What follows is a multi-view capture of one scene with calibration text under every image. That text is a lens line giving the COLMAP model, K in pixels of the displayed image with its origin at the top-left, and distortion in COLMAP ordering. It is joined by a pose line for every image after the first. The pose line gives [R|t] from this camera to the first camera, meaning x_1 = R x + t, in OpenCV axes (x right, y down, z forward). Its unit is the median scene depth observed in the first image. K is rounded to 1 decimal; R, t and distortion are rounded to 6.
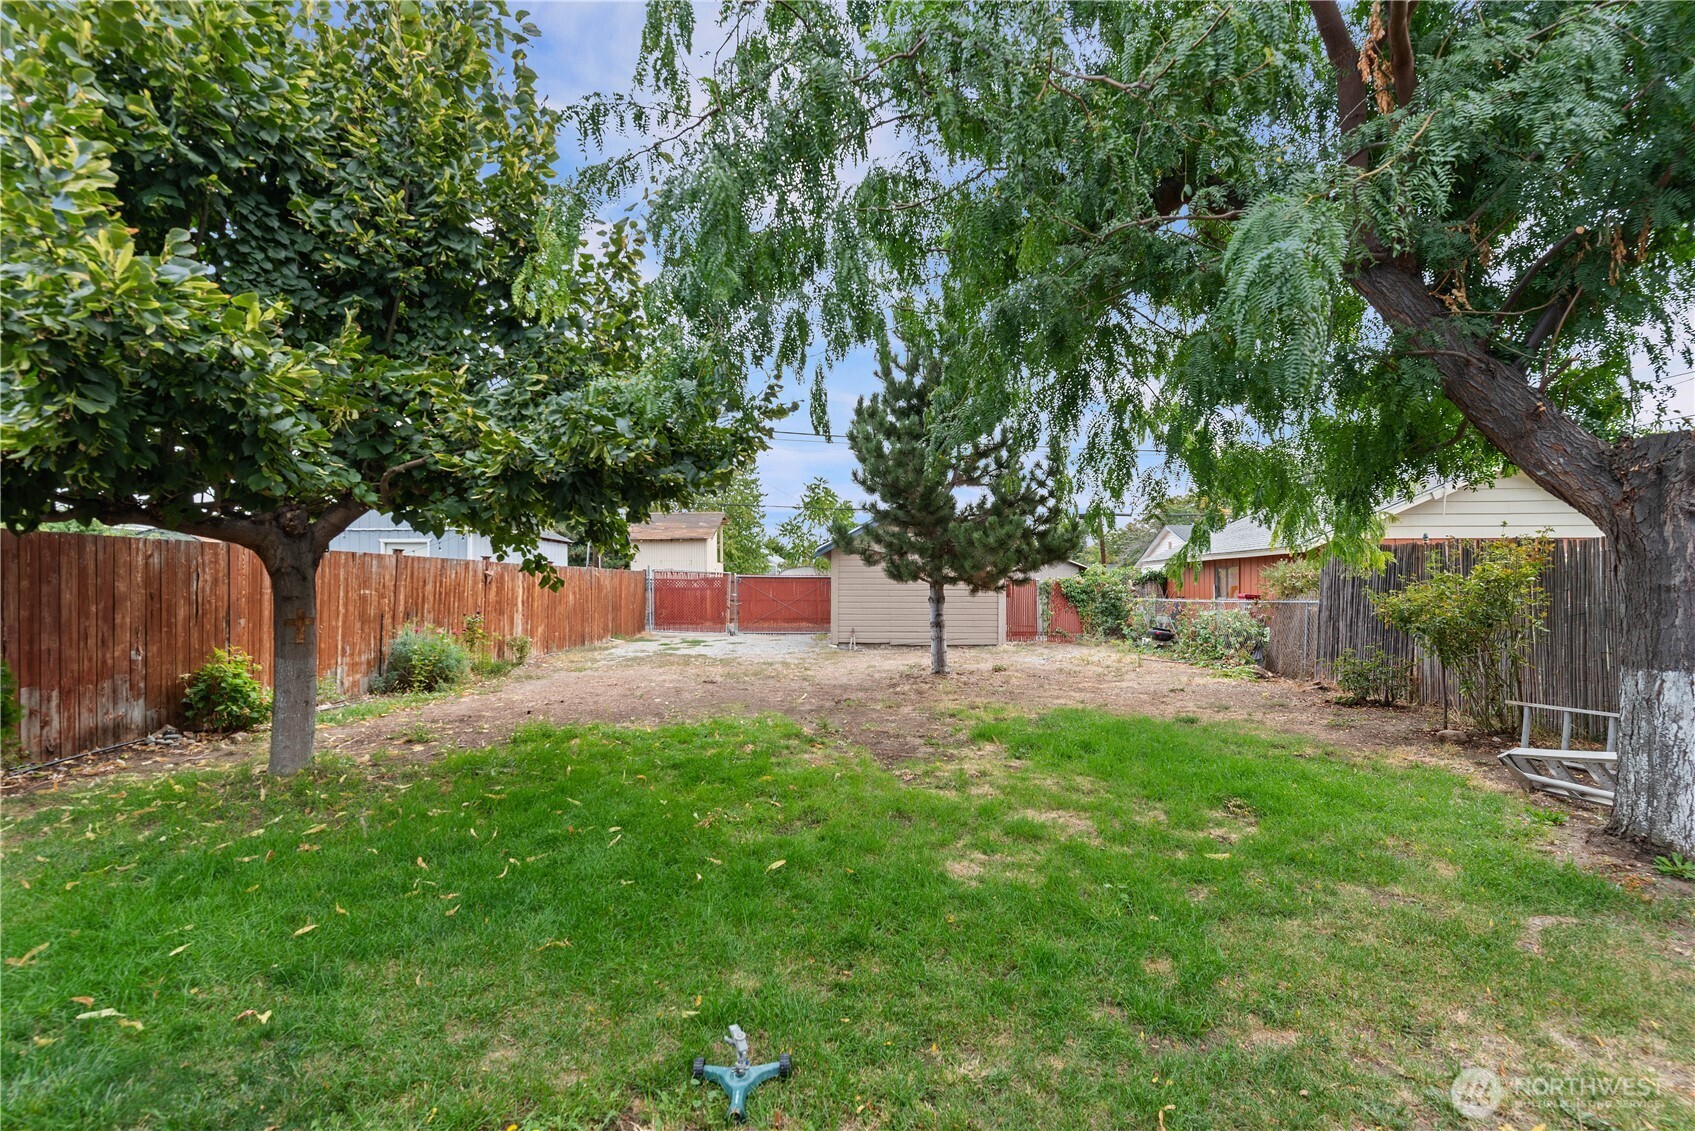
lens RADIAL K [[747.5, 0, 851.5], [0, 747.5, 578.0], [0, 0, 1]] dist [0.003879, 0.000766]
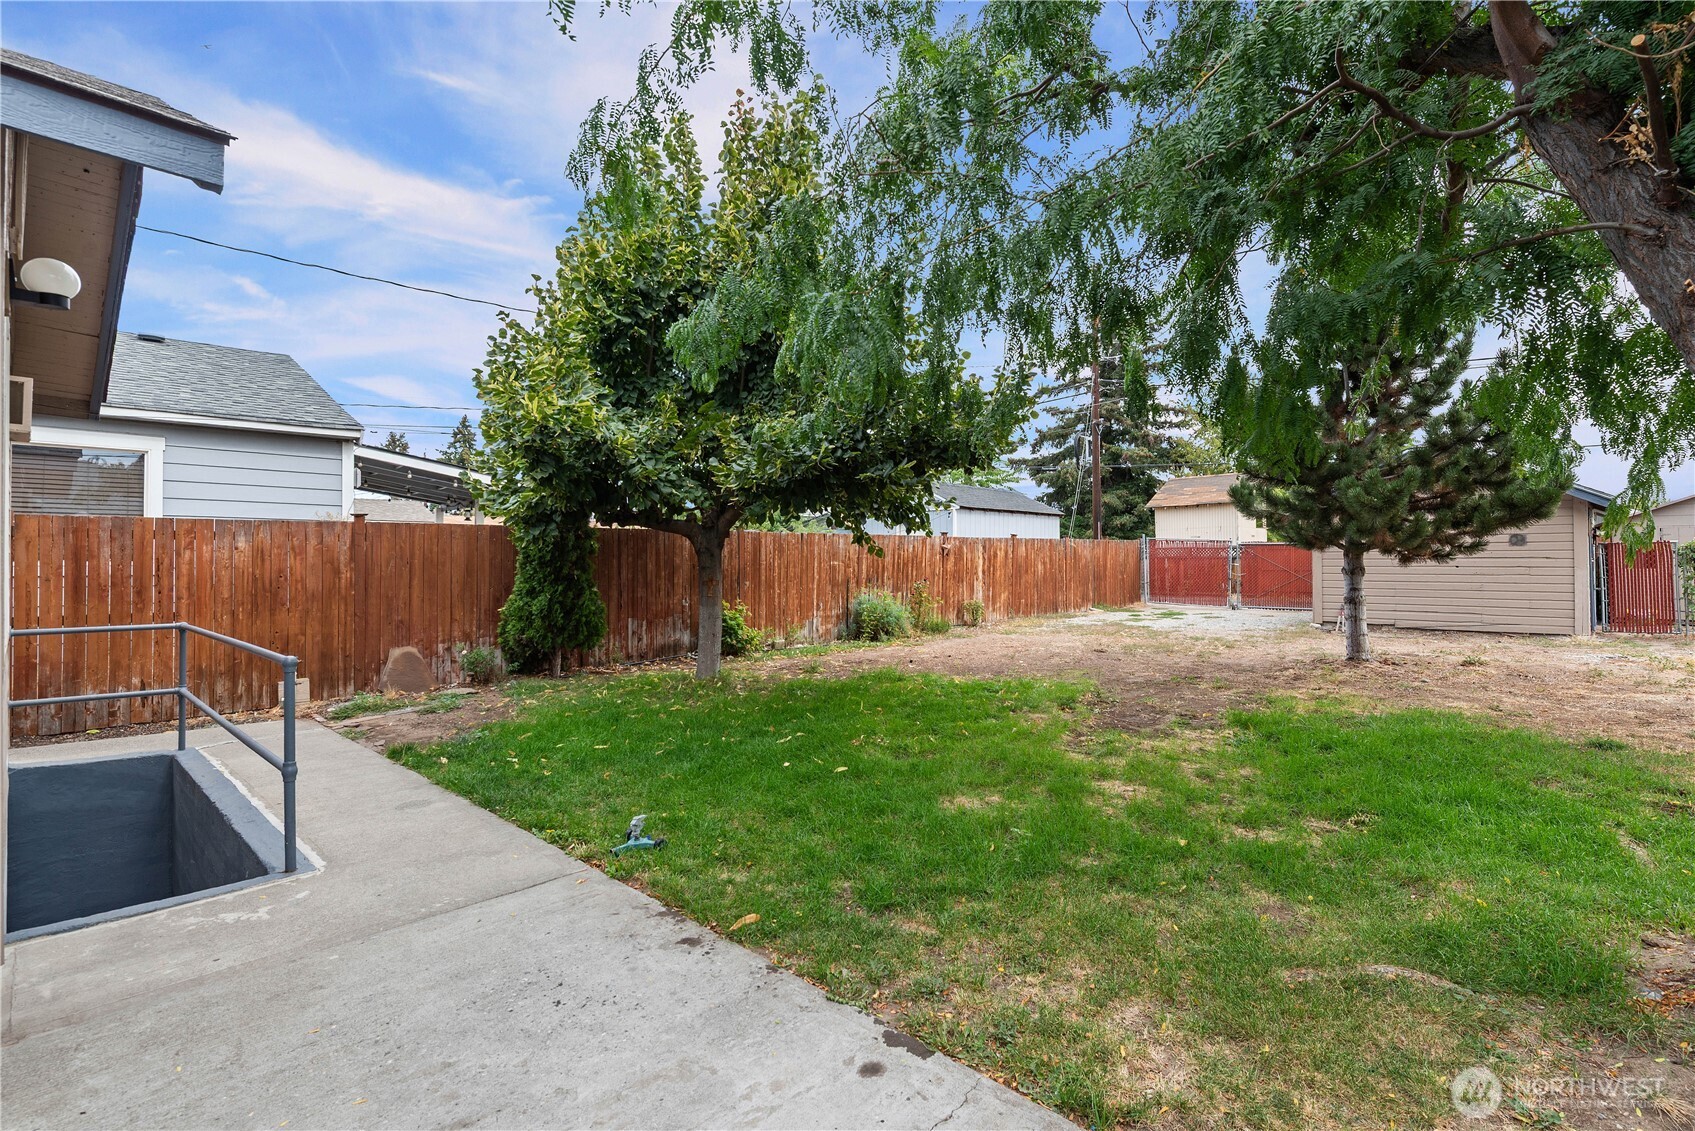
lens RADIAL K [[747.5, 0, 835.7], [0, 747.5, 560.2], [0, 0, 1]] dist [0.003879, 0.000766]
pose [[0.752156, -0.004486, -0.658969, 0.230638], [0.015917, 0.999809, 0.011362, -0.001459], [0.658792, -0.019035, 0.752084, 0.000155]]
